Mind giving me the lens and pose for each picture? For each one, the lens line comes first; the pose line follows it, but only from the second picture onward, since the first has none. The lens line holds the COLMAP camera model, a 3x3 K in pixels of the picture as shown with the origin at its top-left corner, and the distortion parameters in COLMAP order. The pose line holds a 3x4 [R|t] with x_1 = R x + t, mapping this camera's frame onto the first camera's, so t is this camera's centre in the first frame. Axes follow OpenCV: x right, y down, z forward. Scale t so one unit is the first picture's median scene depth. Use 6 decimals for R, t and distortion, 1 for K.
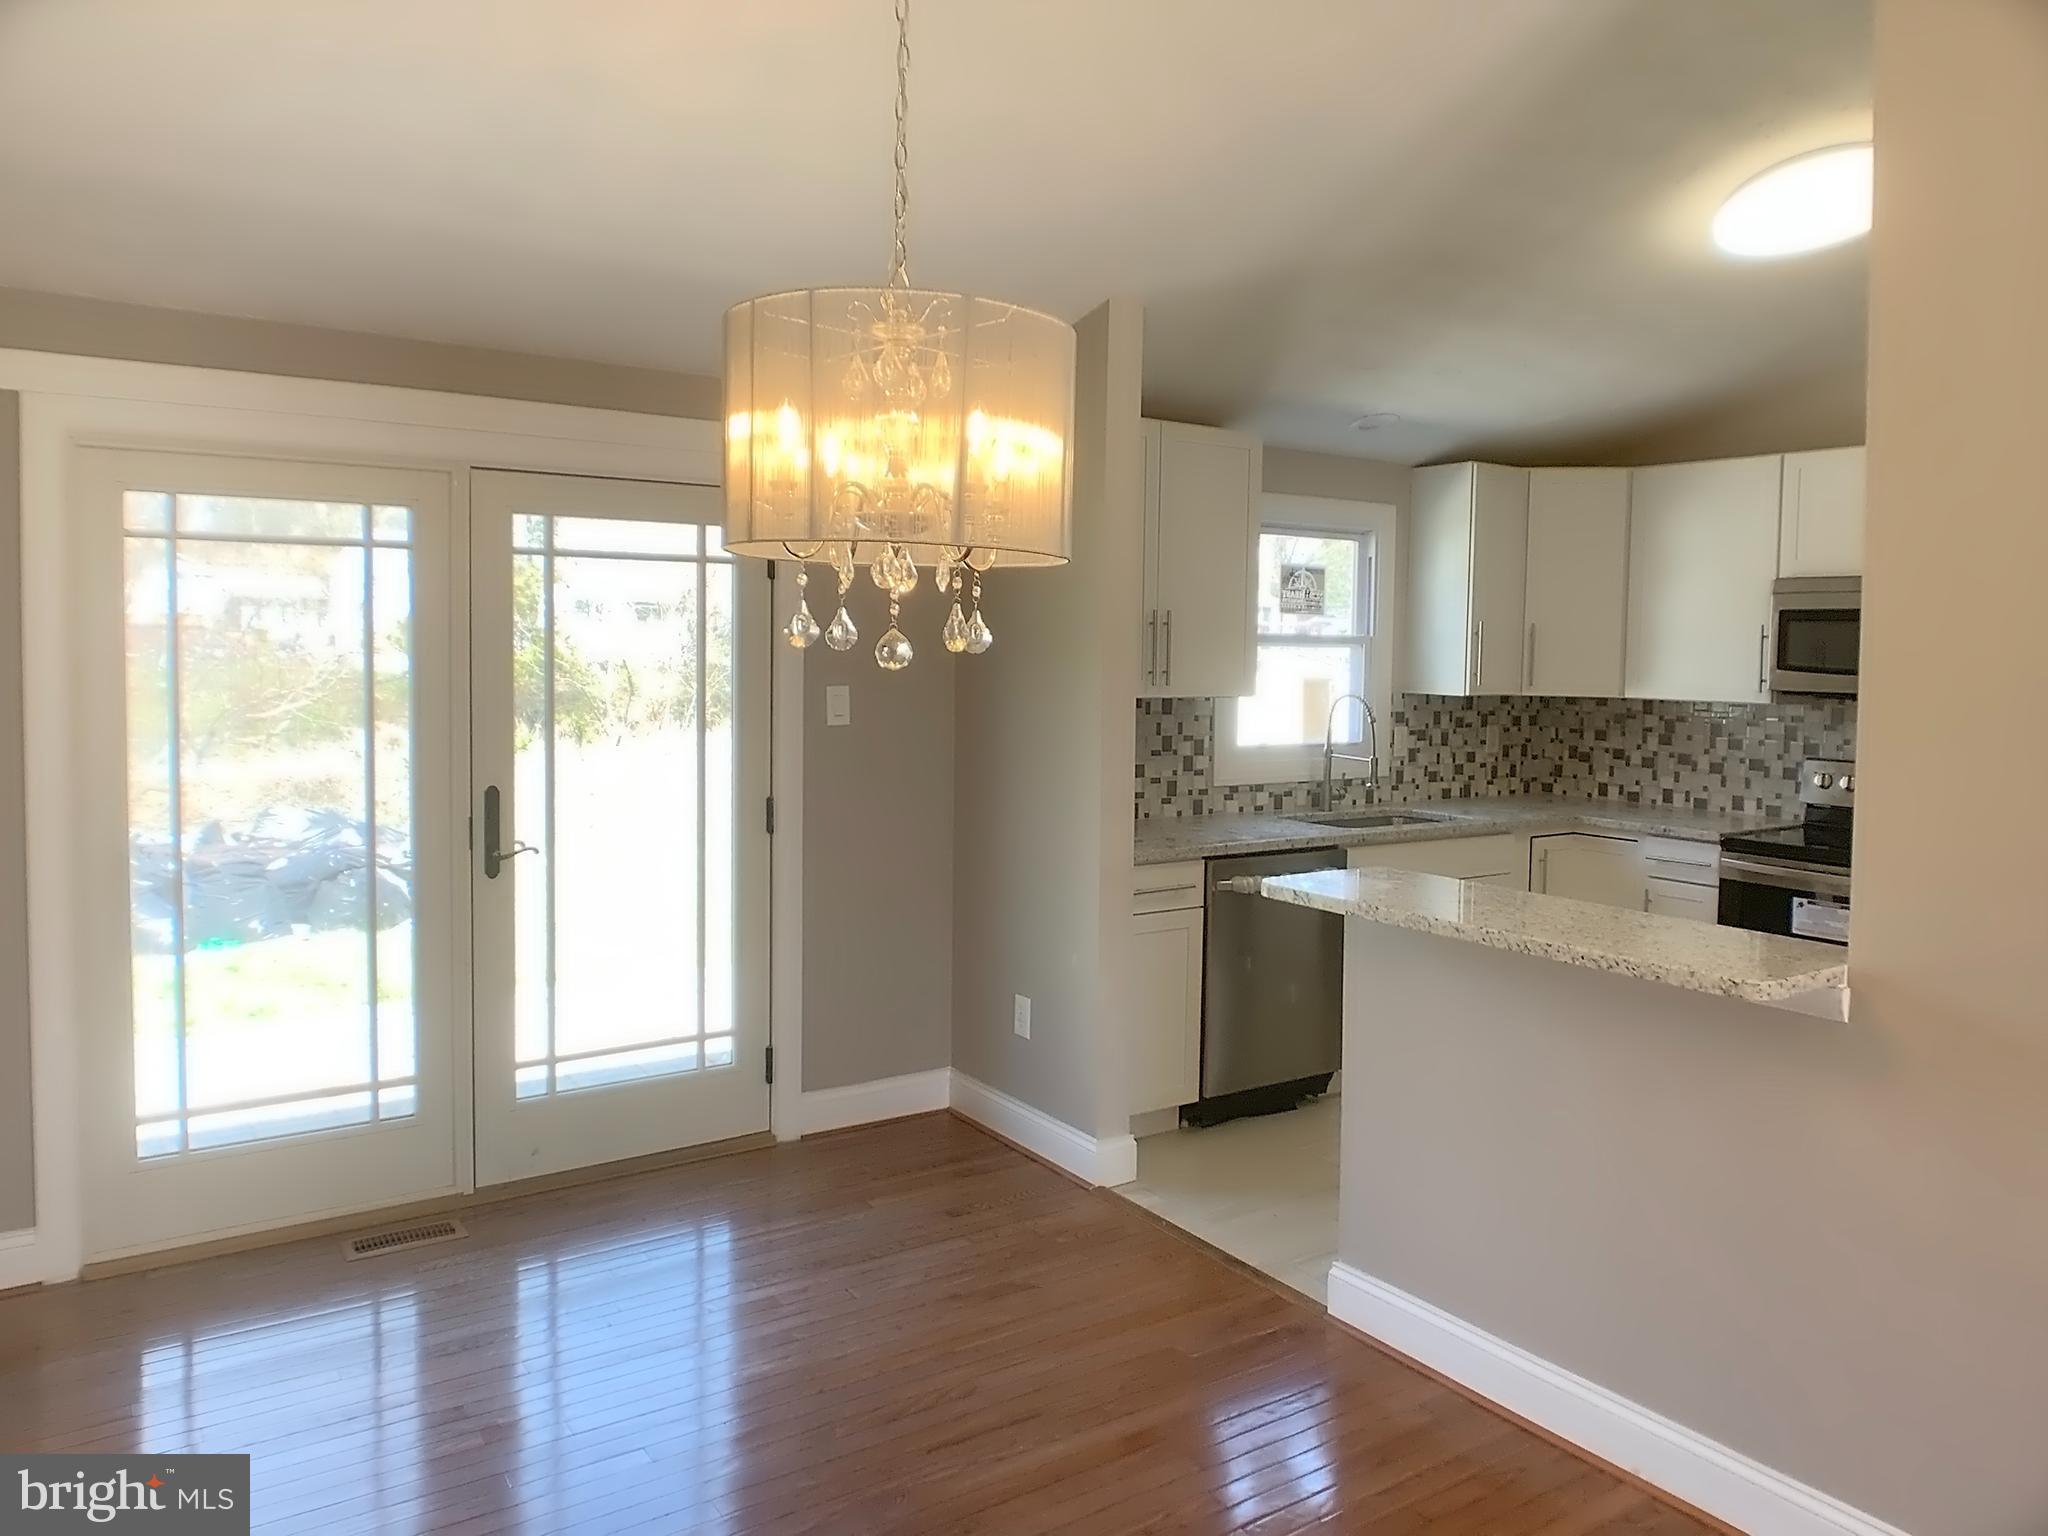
lens RADIAL K [[1423.3, 0, 1020.5], [0, 1423.3, 717.8], [0, 0, 1]] dist [0.007328, -0.057566]
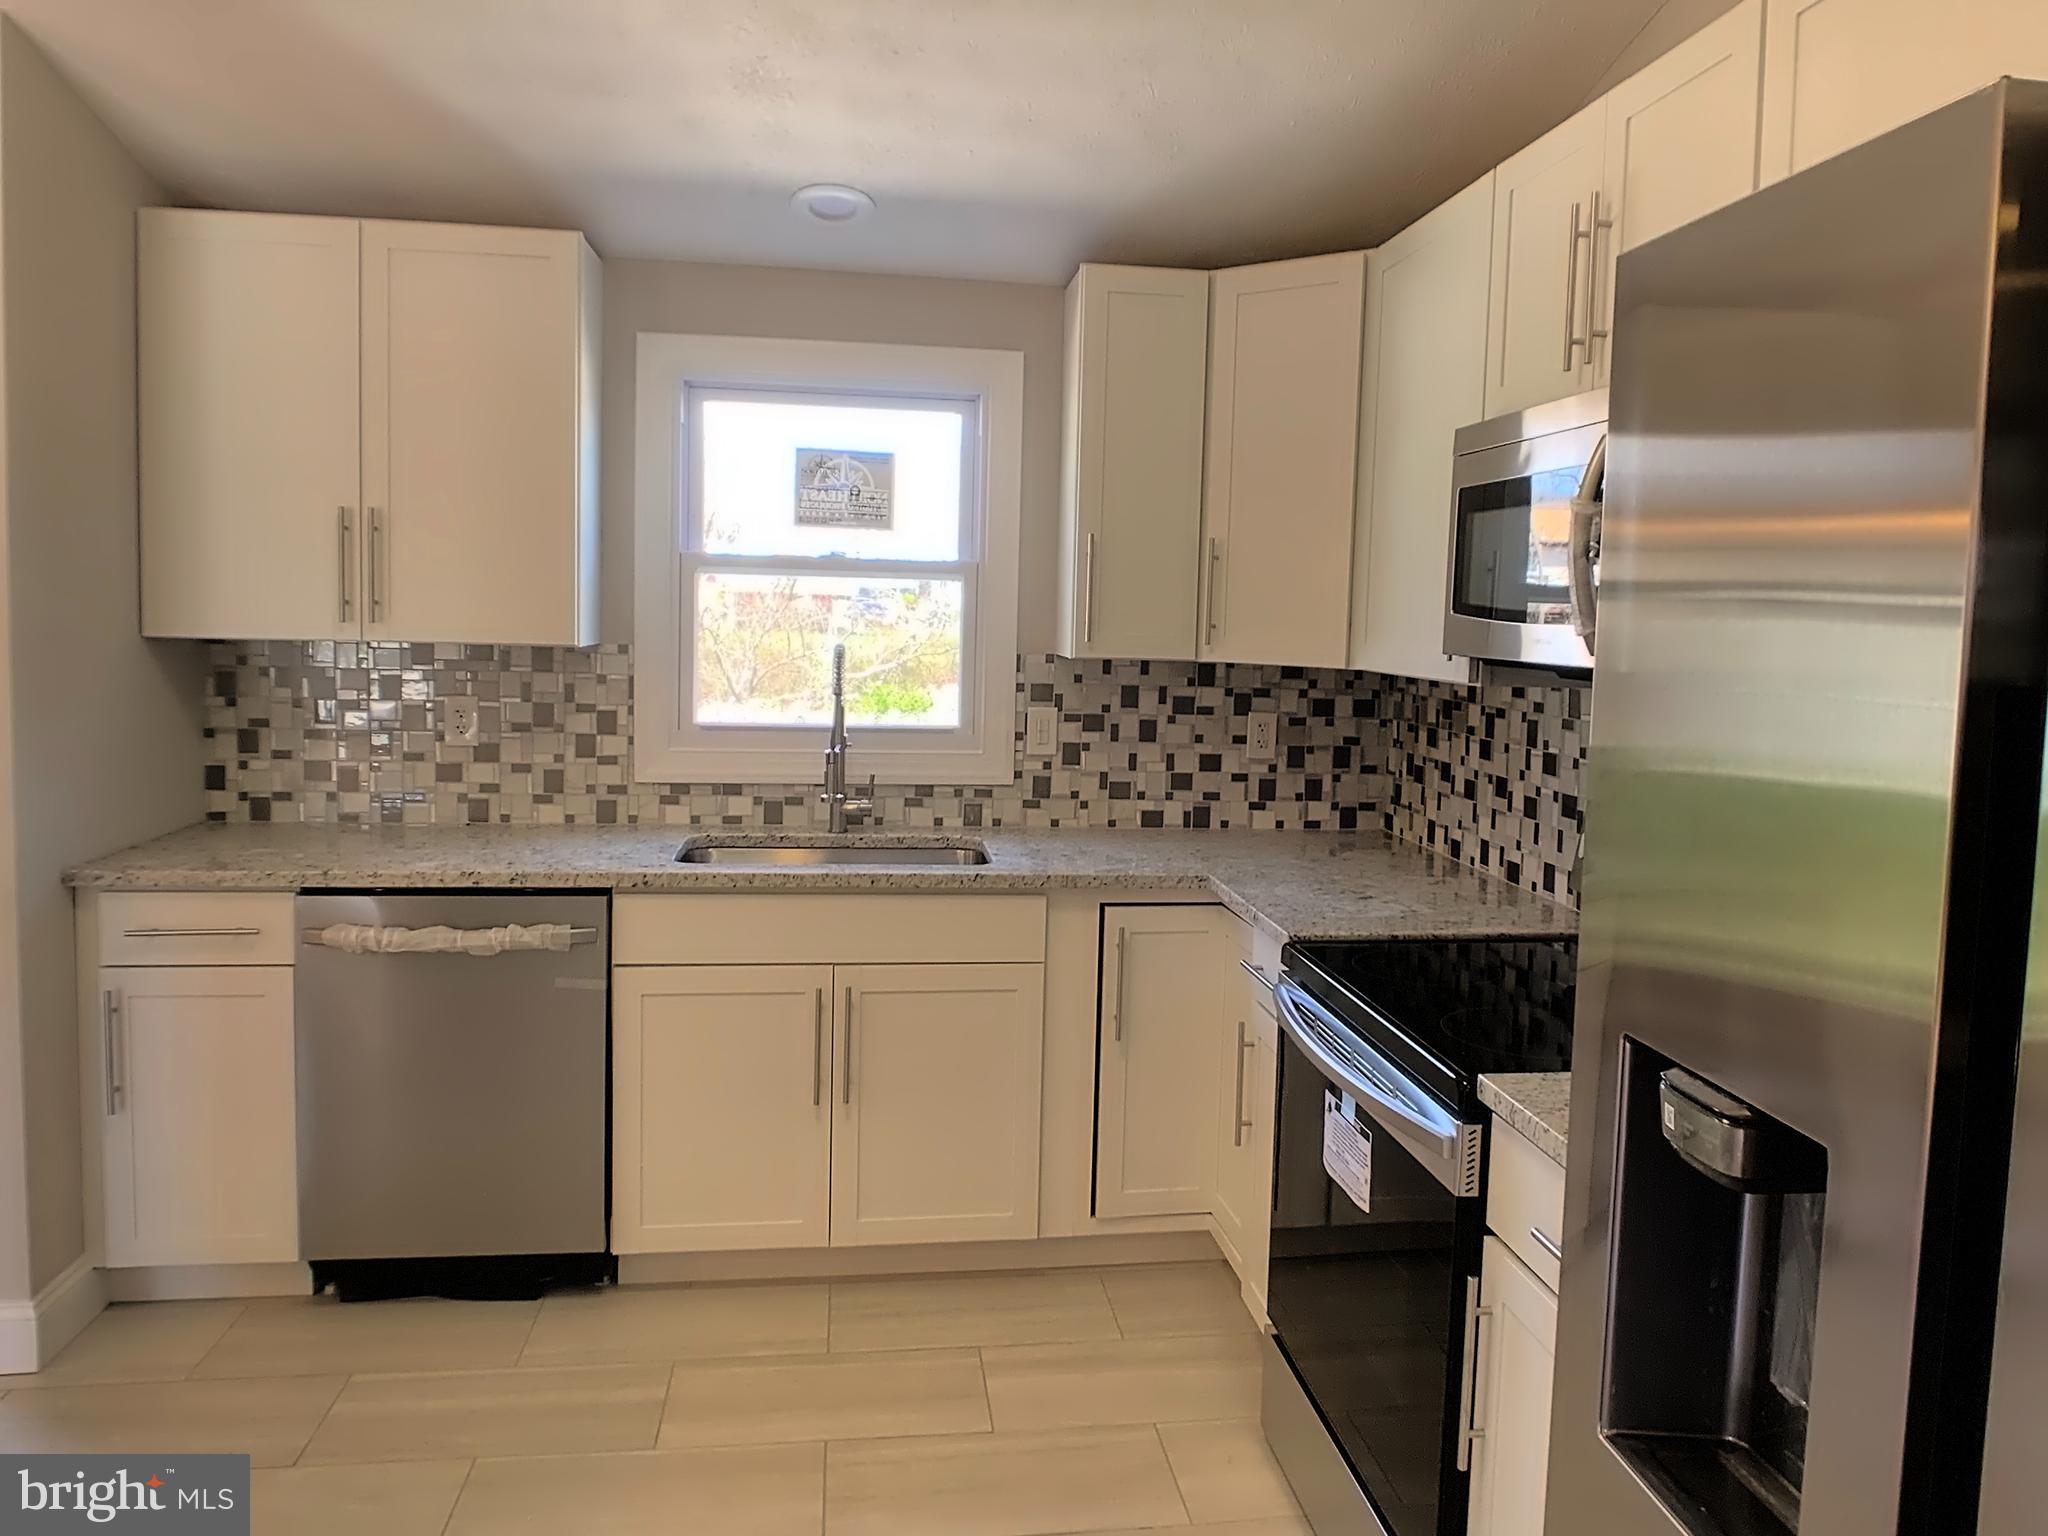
lens RADIAL K [[1426.0, 0, 1057.0], [0, 1426.0, 713.7], [0, 0, 1]] dist [0.008087, -0.034133]
pose [[0.902362, 0.040256, -0.429094, 0.544294], [-0.034499, 0.999180, 0.021189, -0.004448], [0.429595, -0.004316, 0.903011, 0.436740]]
